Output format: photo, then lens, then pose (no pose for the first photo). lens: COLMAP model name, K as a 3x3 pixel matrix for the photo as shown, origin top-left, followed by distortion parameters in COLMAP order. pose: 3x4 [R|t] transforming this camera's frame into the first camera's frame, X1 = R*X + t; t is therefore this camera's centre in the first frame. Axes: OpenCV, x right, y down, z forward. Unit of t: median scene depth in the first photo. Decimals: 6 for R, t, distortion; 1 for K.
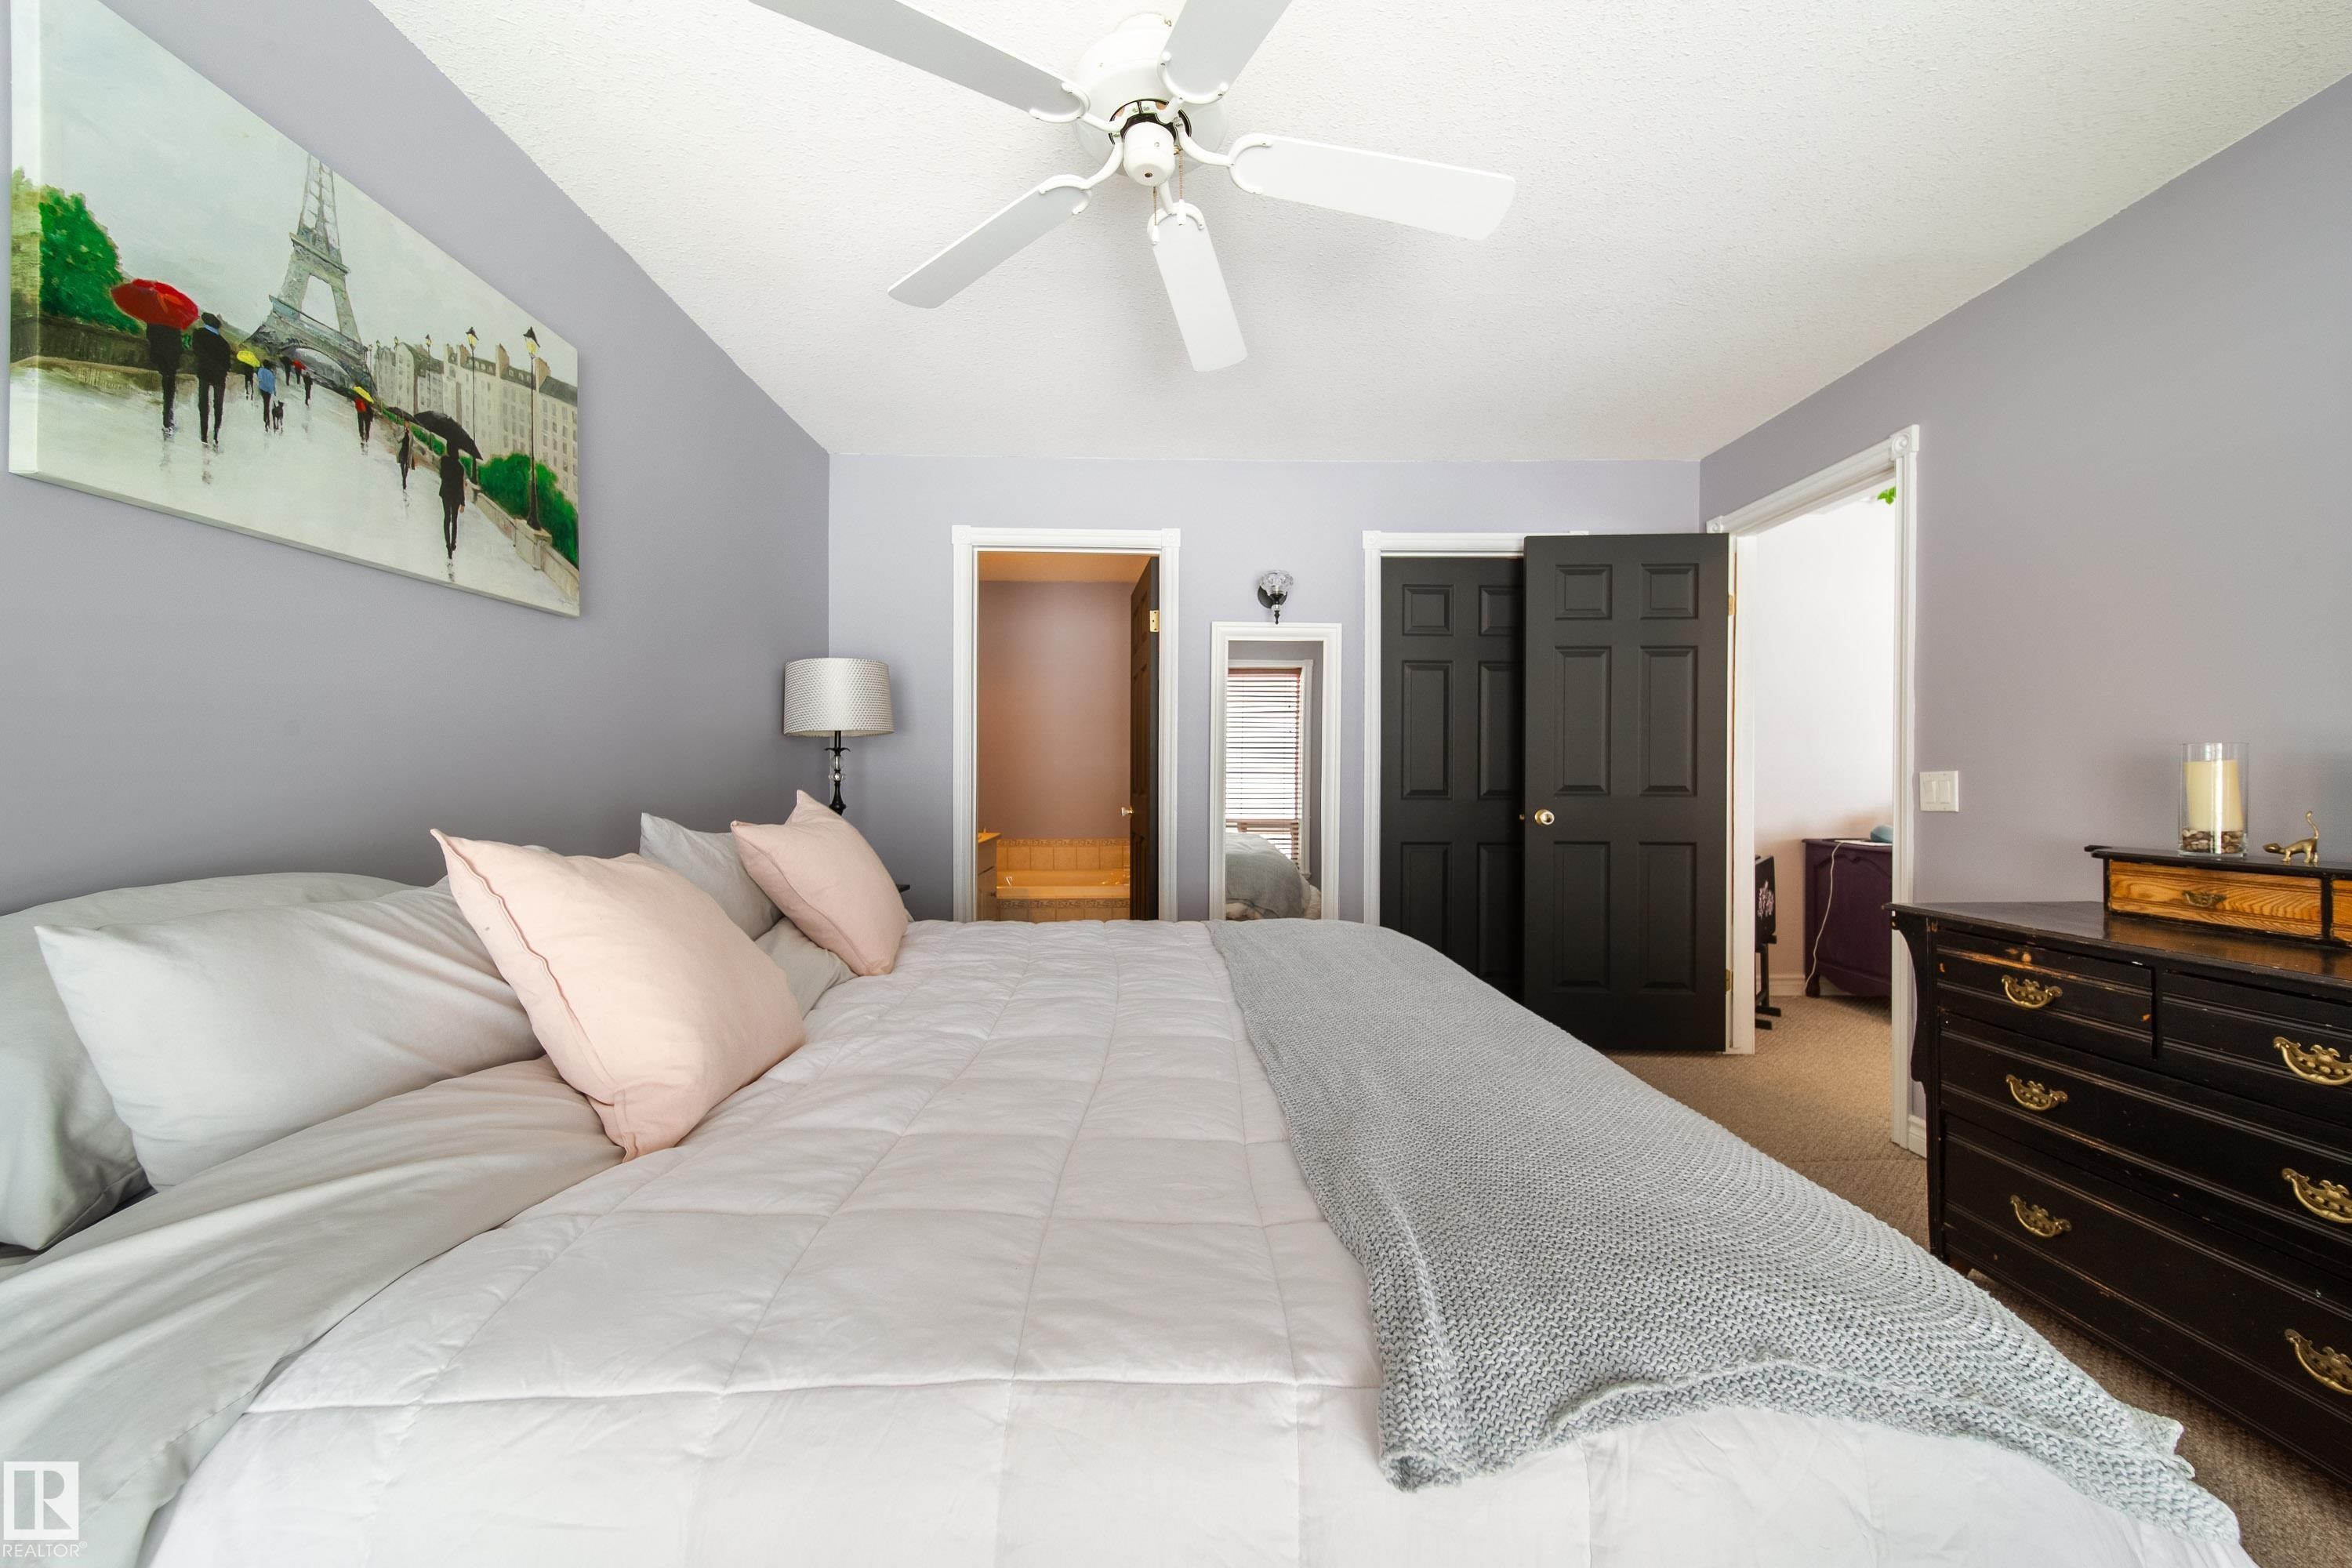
lens RADIAL K [[842.6, 0, 1178.7], [0, 842.6, 779.4], [0, 0, 1]] dist [0.005554, -0.002647]
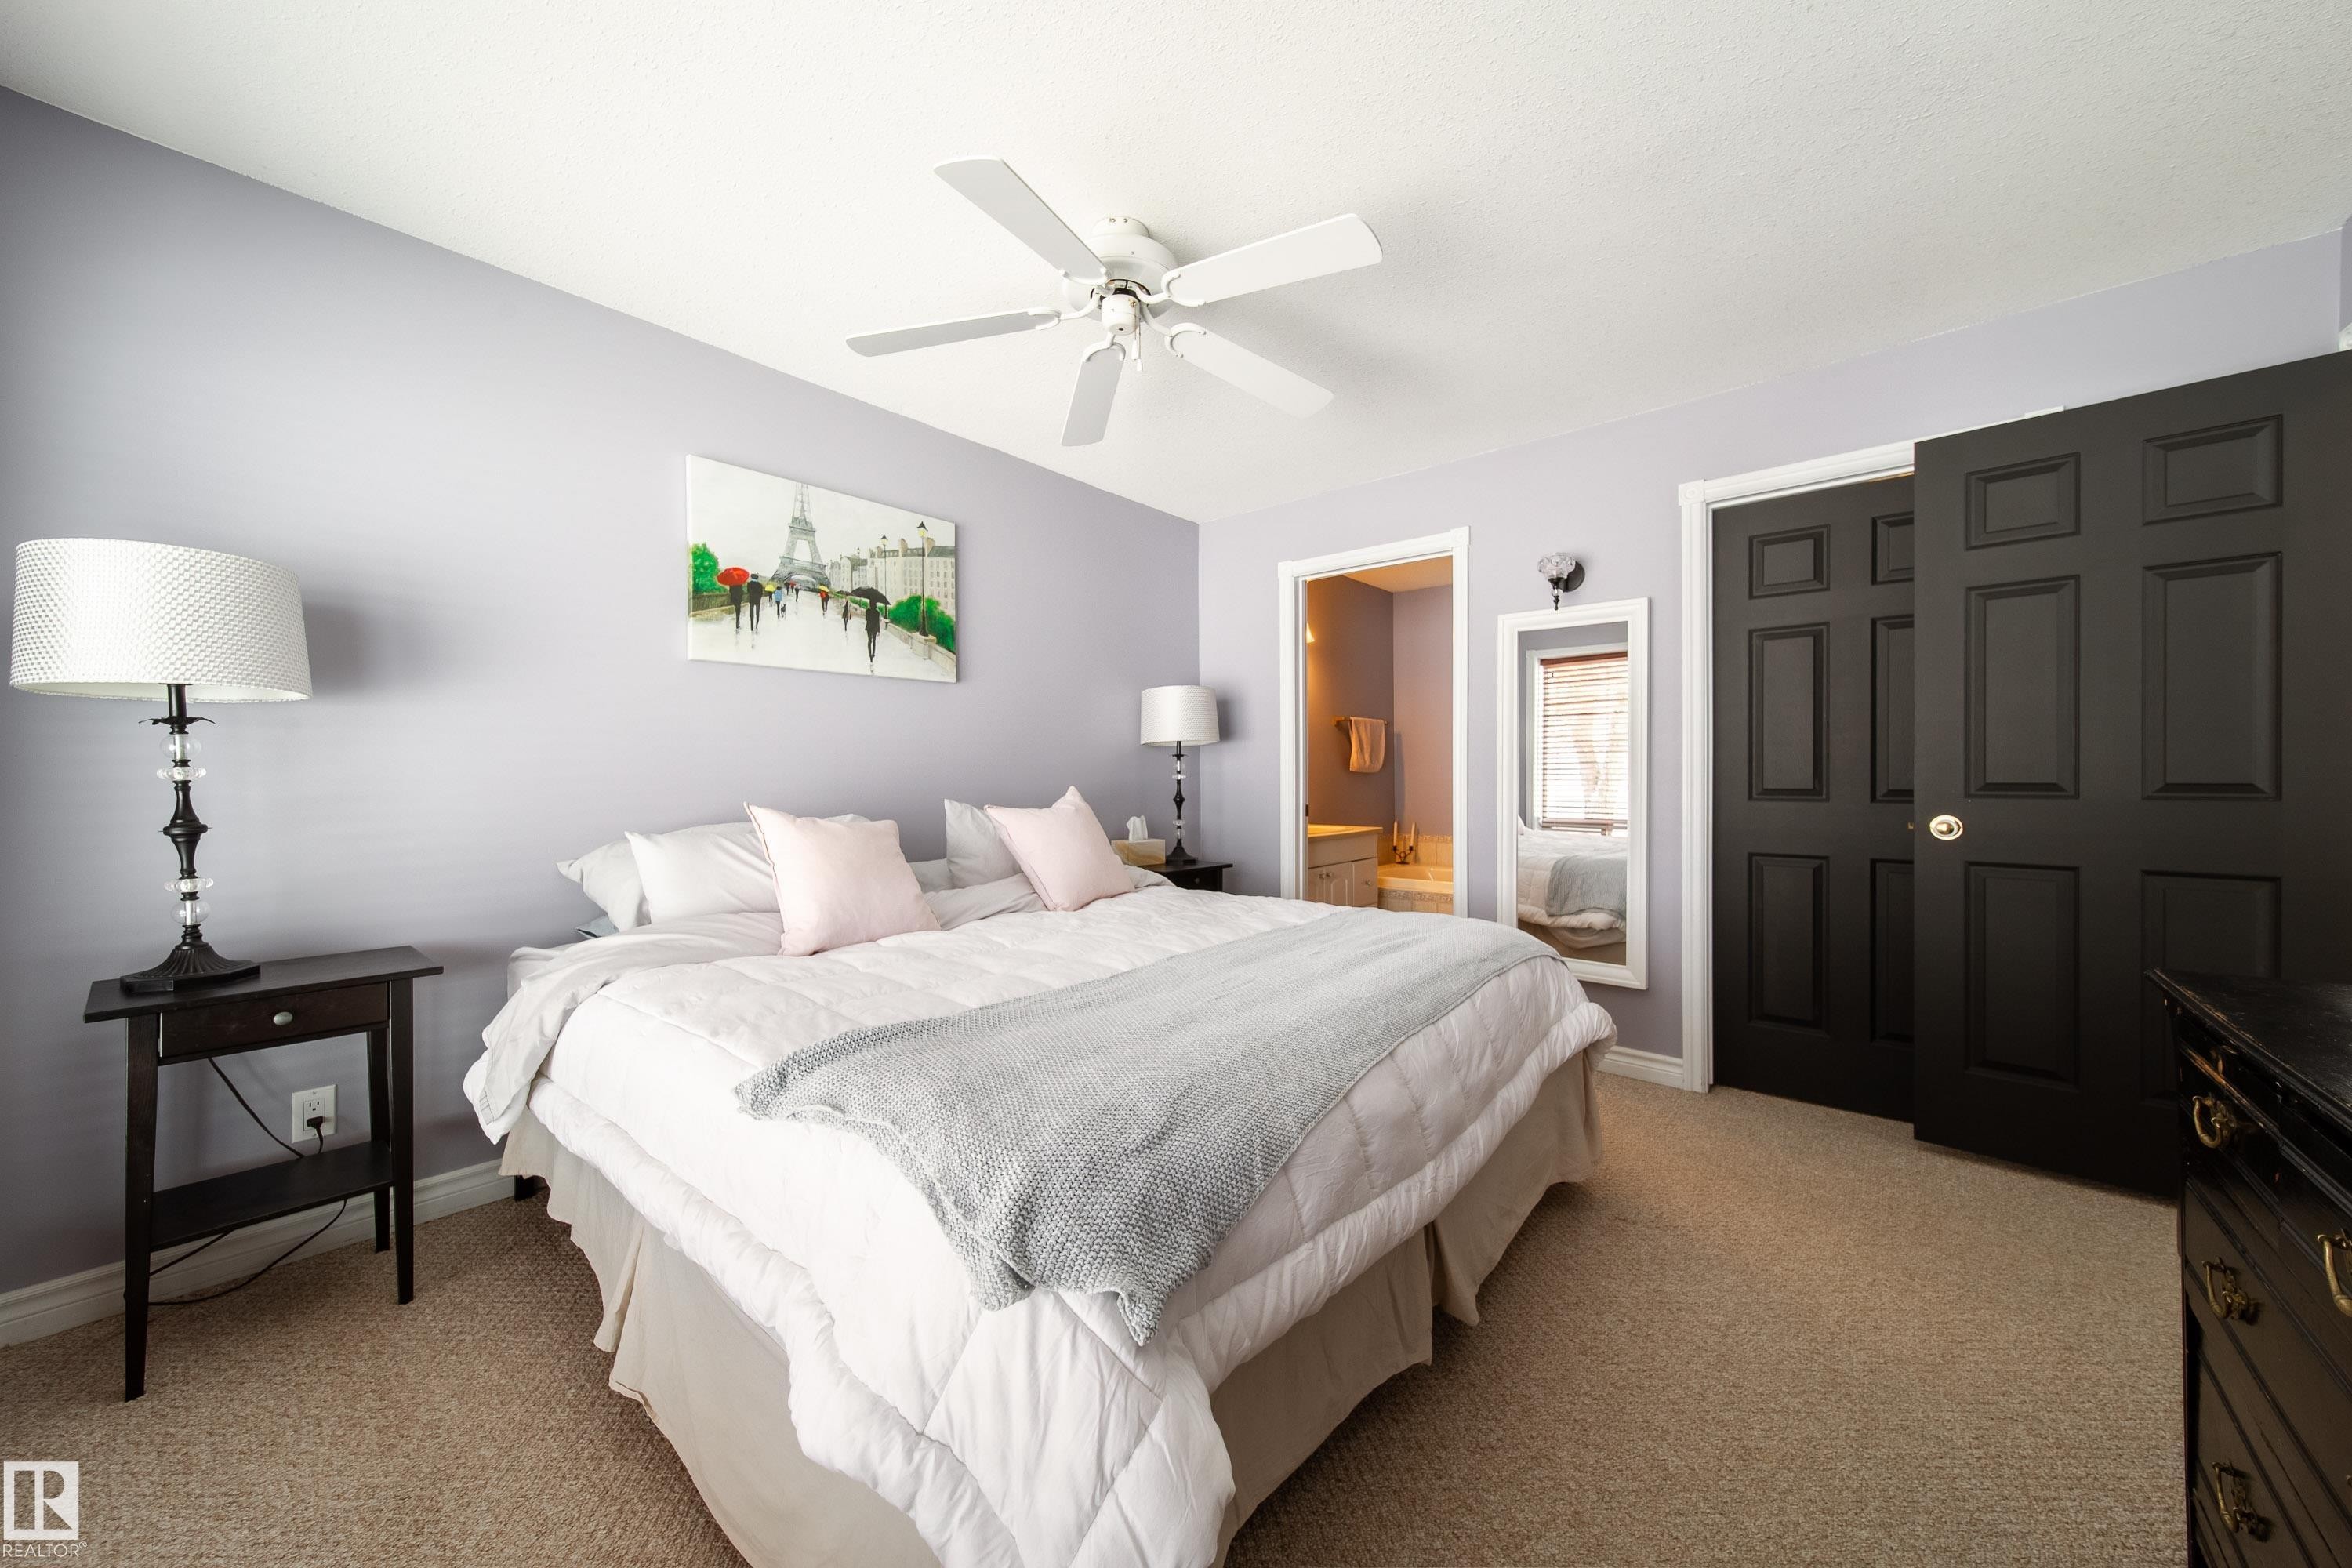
lens RADIAL K [[842.6, 0, 1178.7], [0, 842.6, 779.4], [0, 0, 1]] dist [0.005554, -0.002647]
pose [[0.747164, -0.003328, -0.664631, 0.831196], [0.004370, 0.999990, -0.000094, 0.002601], [0.664625, -0.002835, 0.747172, 0.046915]]
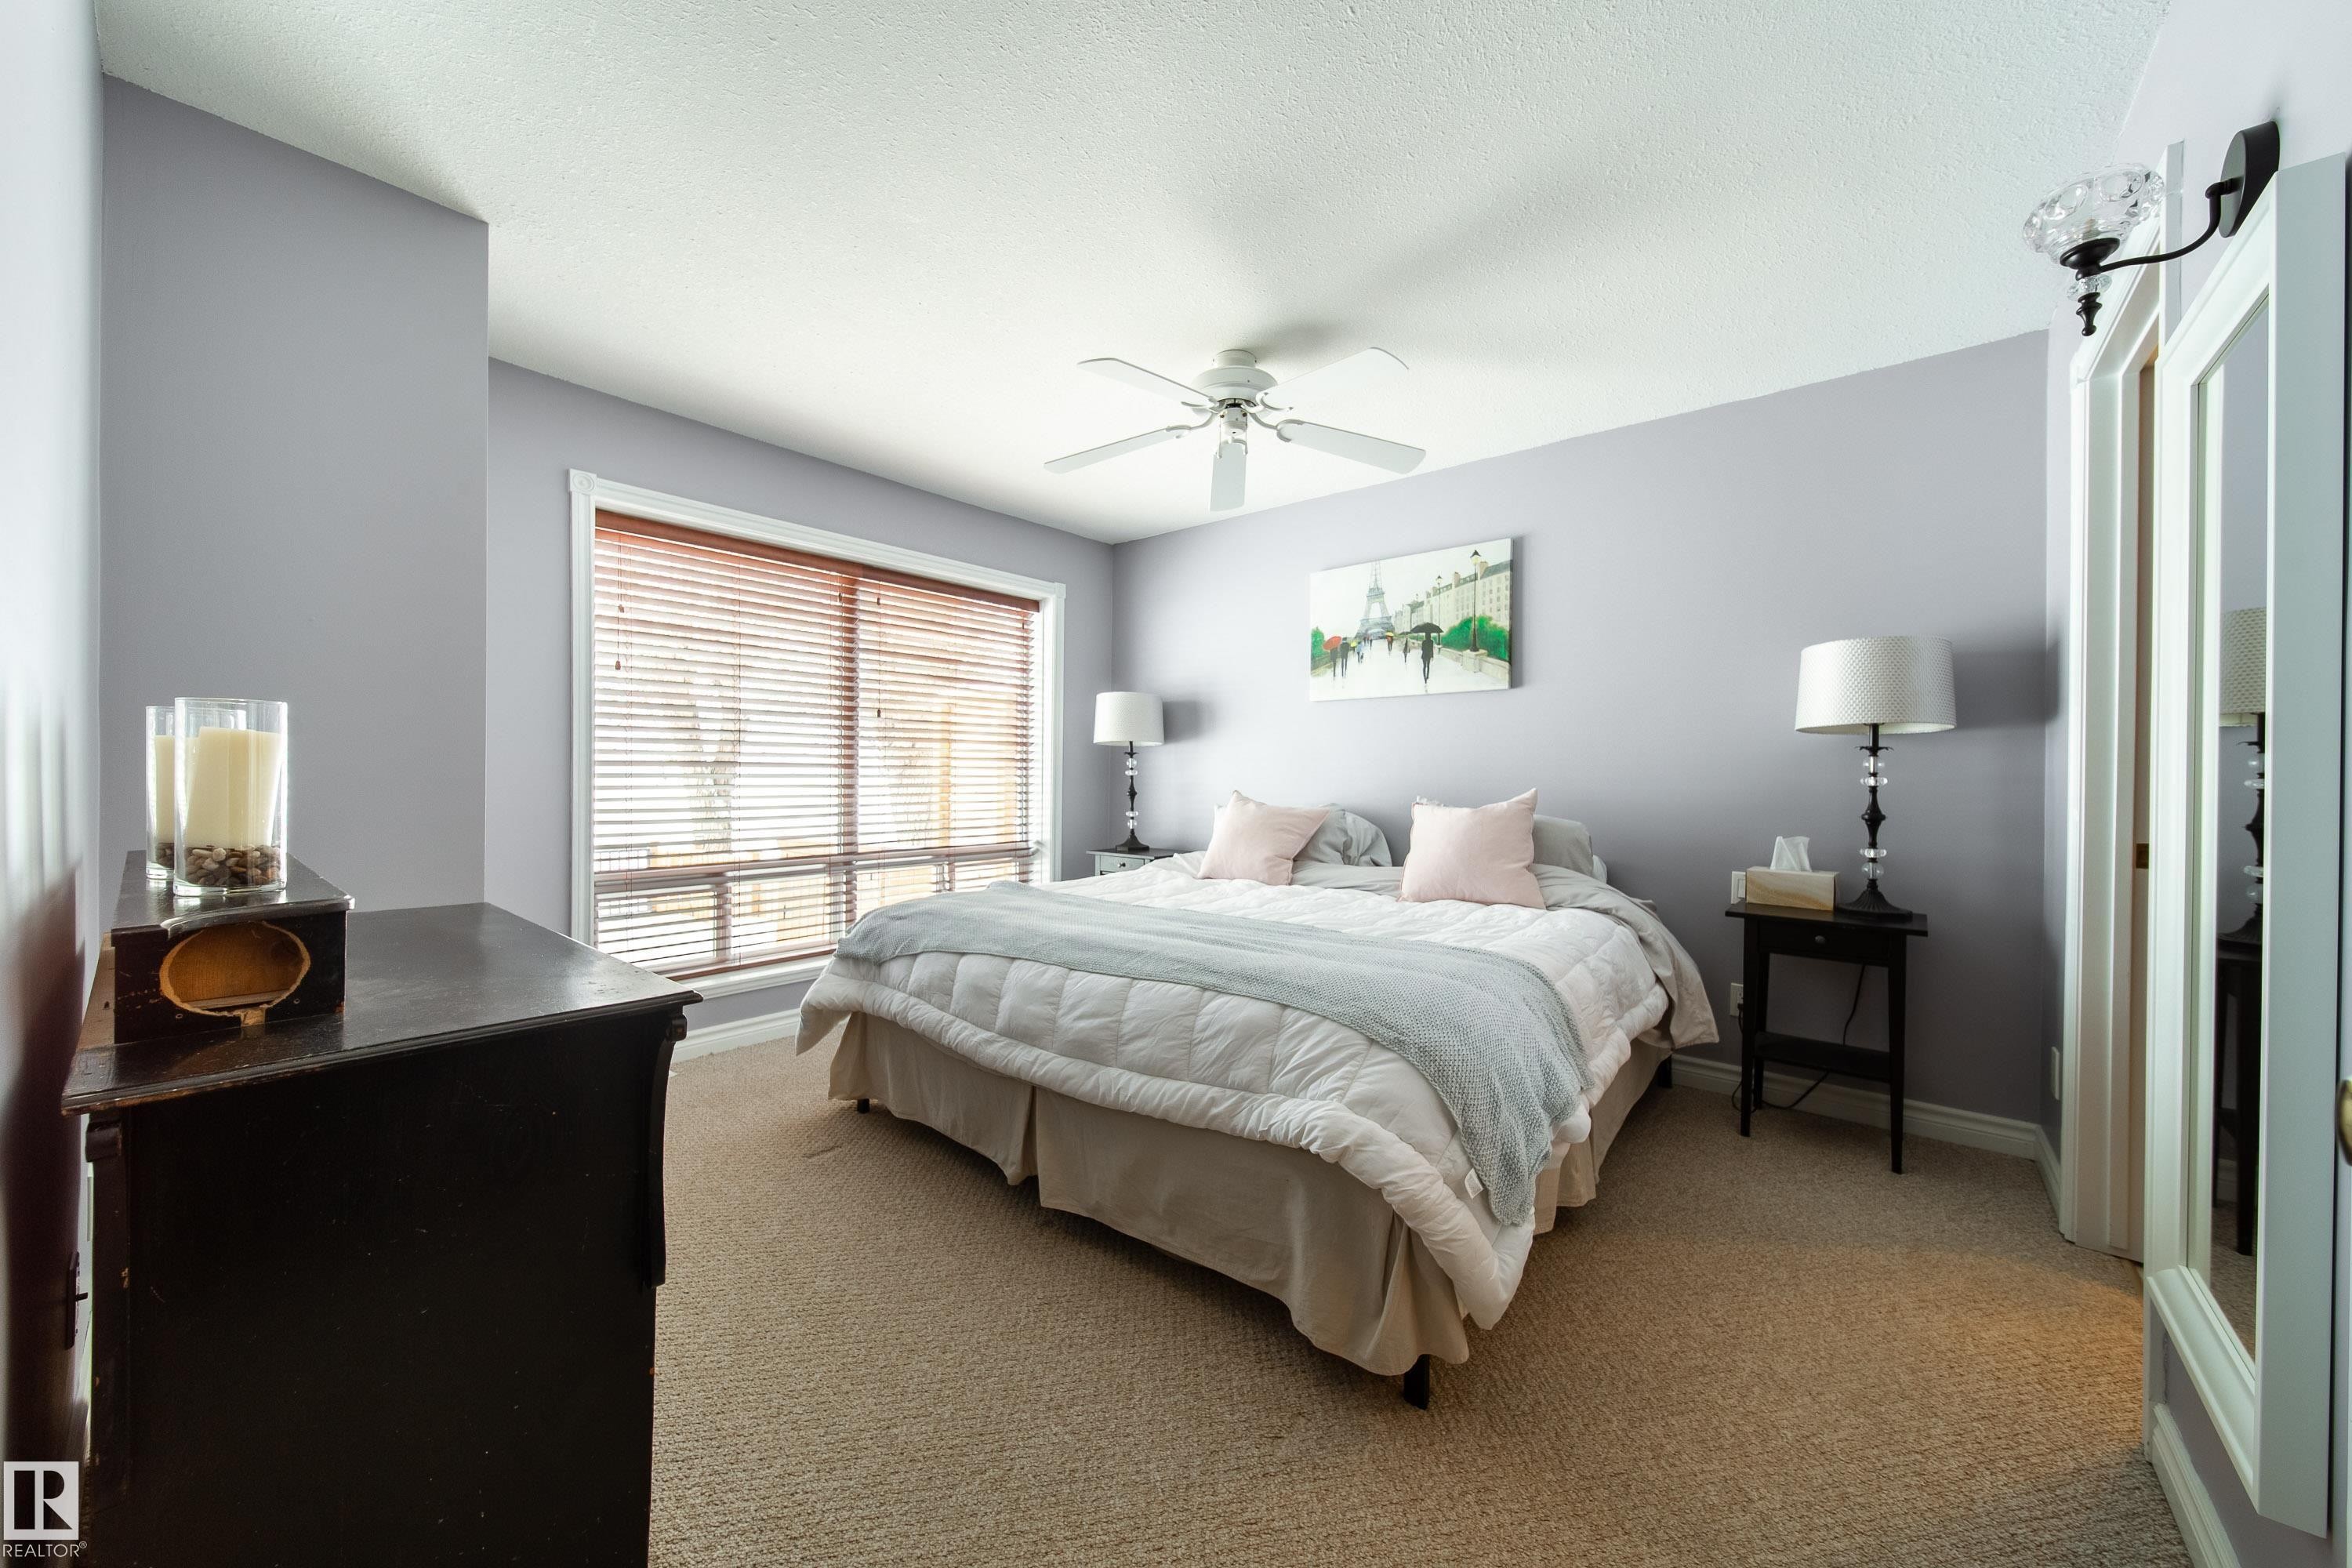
lens RADIAL K [[842.6, 0, 1178.7], [0, 842.6, 779.4], [0, 0, 1]] dist [0.005554, -0.002647]
pose [[-0.654976, -0.013098, -0.755536, 1.218193], [-0.016644, 0.999857, -0.002905, 0.016791], [0.755466, 0.010673, -0.655101, 1.855264]]
